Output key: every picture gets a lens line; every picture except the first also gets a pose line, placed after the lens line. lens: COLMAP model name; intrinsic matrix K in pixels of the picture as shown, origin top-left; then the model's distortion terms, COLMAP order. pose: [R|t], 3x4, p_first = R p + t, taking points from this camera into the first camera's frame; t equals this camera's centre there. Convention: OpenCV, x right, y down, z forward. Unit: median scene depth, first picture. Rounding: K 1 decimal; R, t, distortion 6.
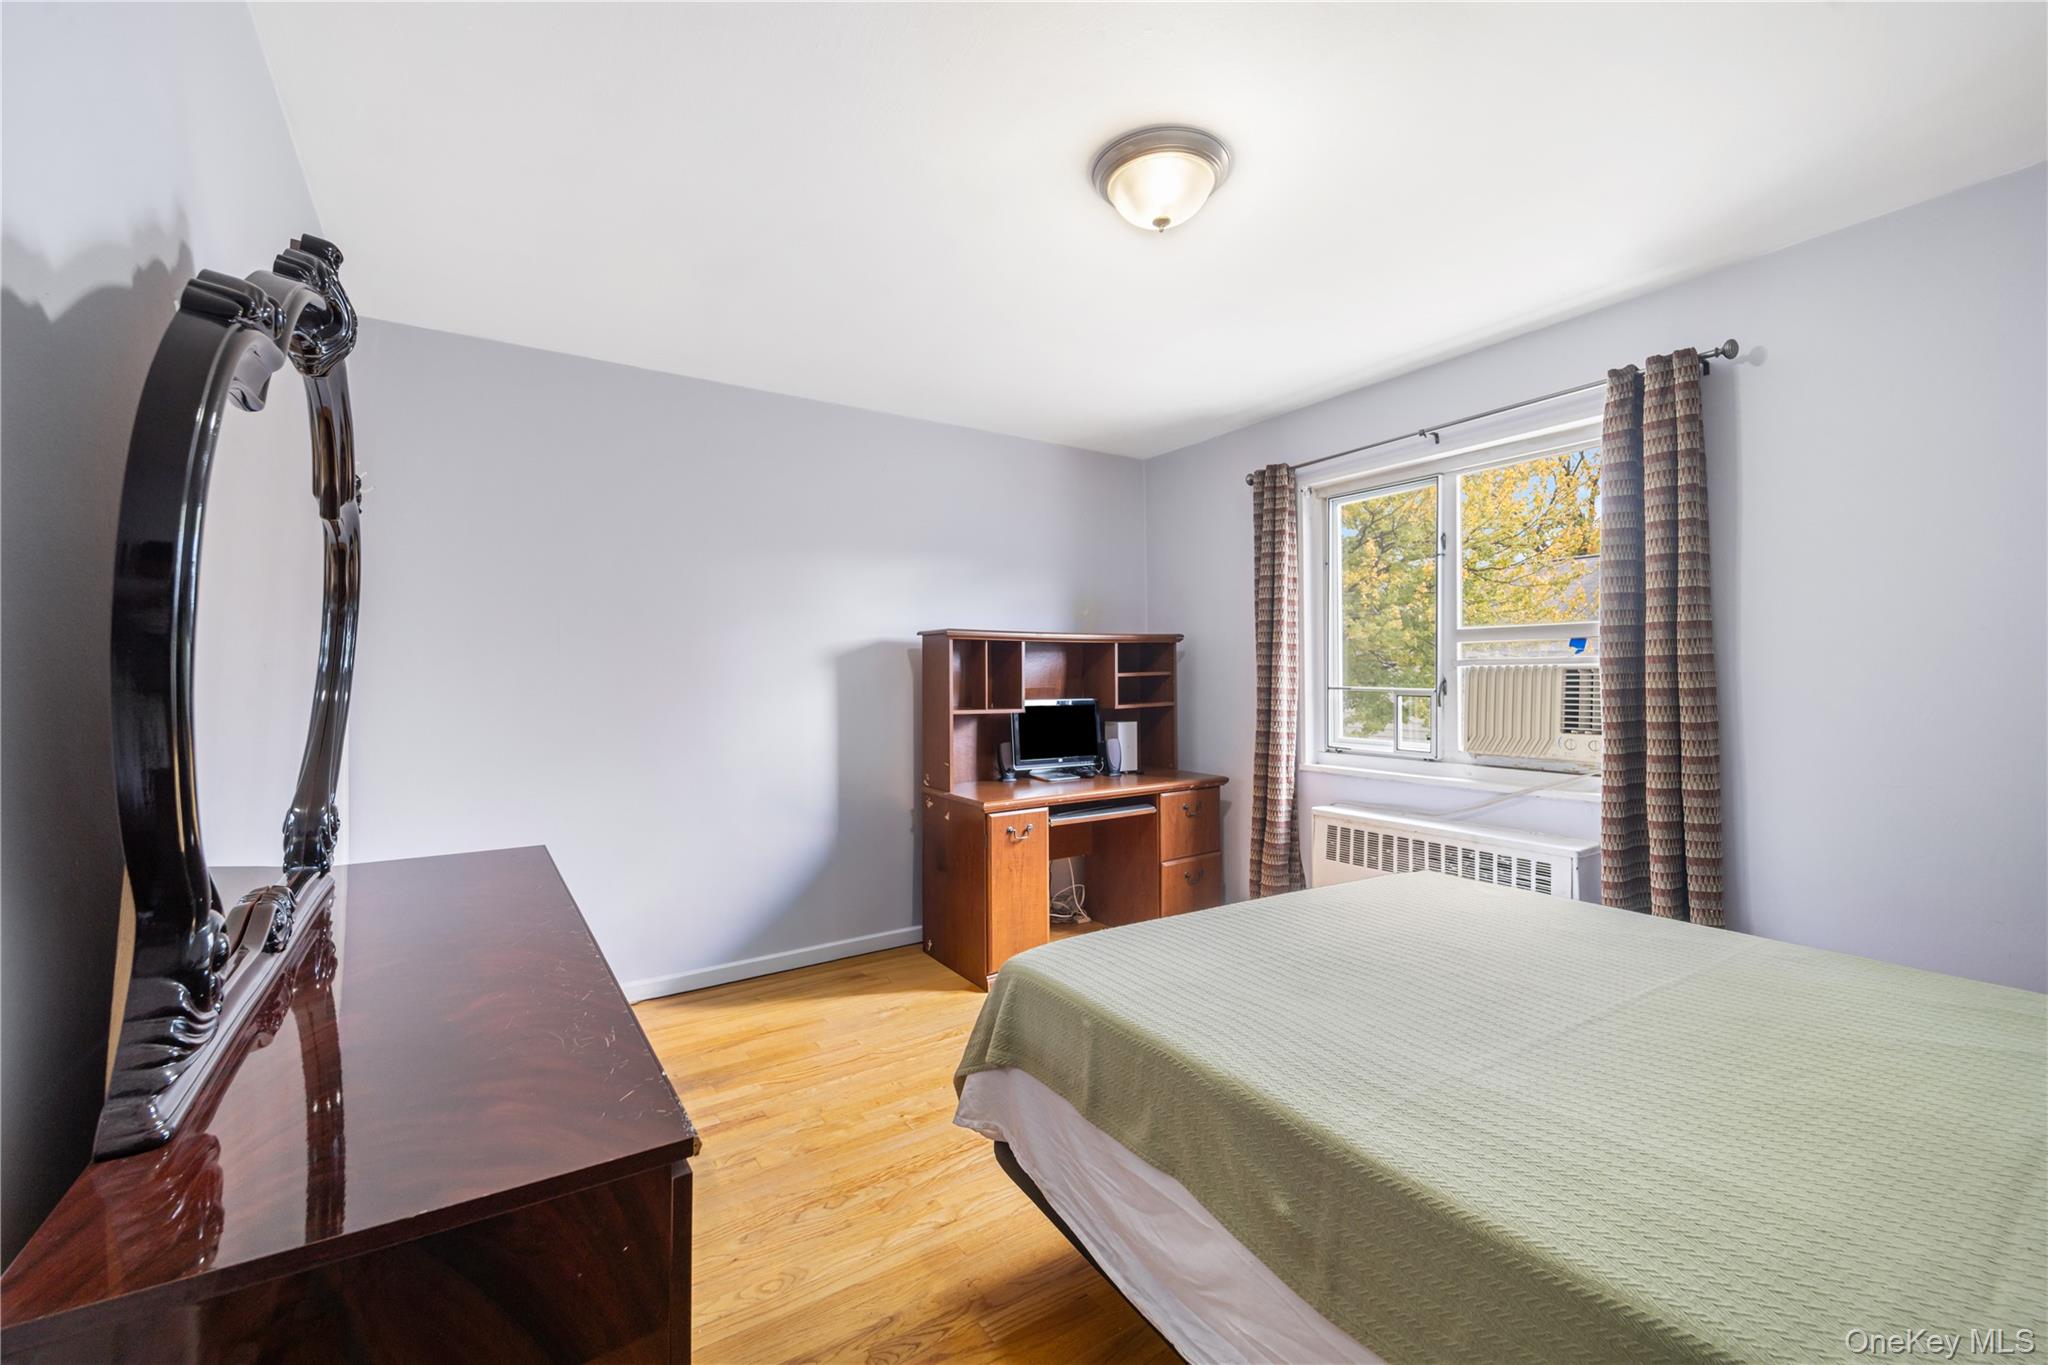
lens RADIAL K [[820.3, 0, 1027.0], [0, 820.3, 664.4], [0, 0, 1]] dist [0.012977, -0.004403]
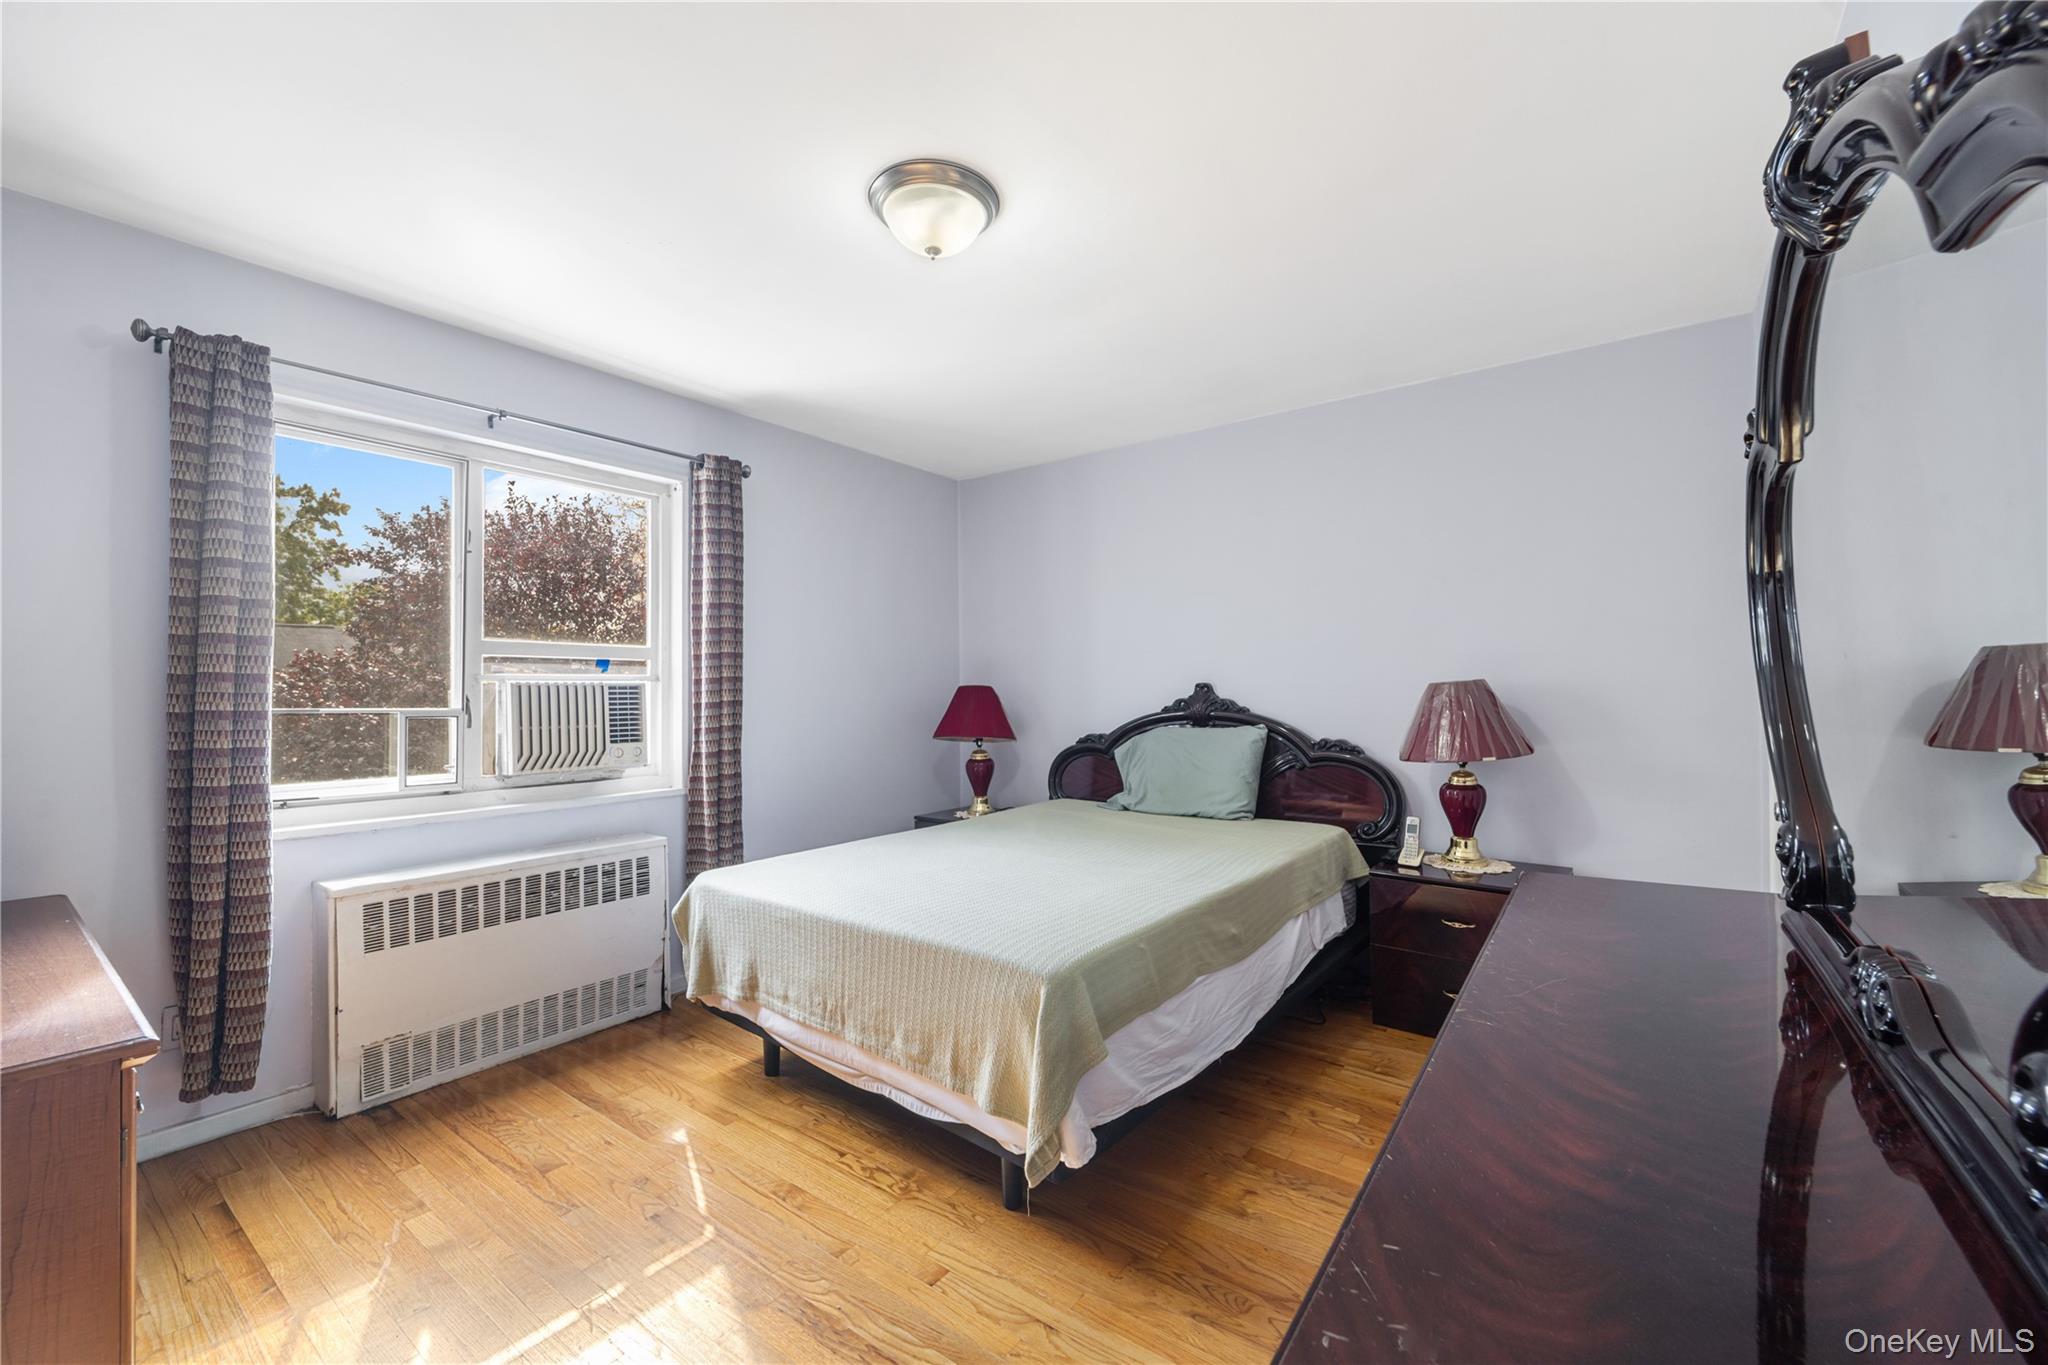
lens RADIAL K [[820.3, 0, 1025.0], [0, 820.3, 687.2], [0, 0, 1]] dist [0.012977, -0.004403]
pose [[-0.322569, 0.010545, 0.946487, -0.662619], [-0.003666, 0.999917, -0.012389, 0.021824], [-0.946539, -0.007466, -0.322503, 0.951476]]
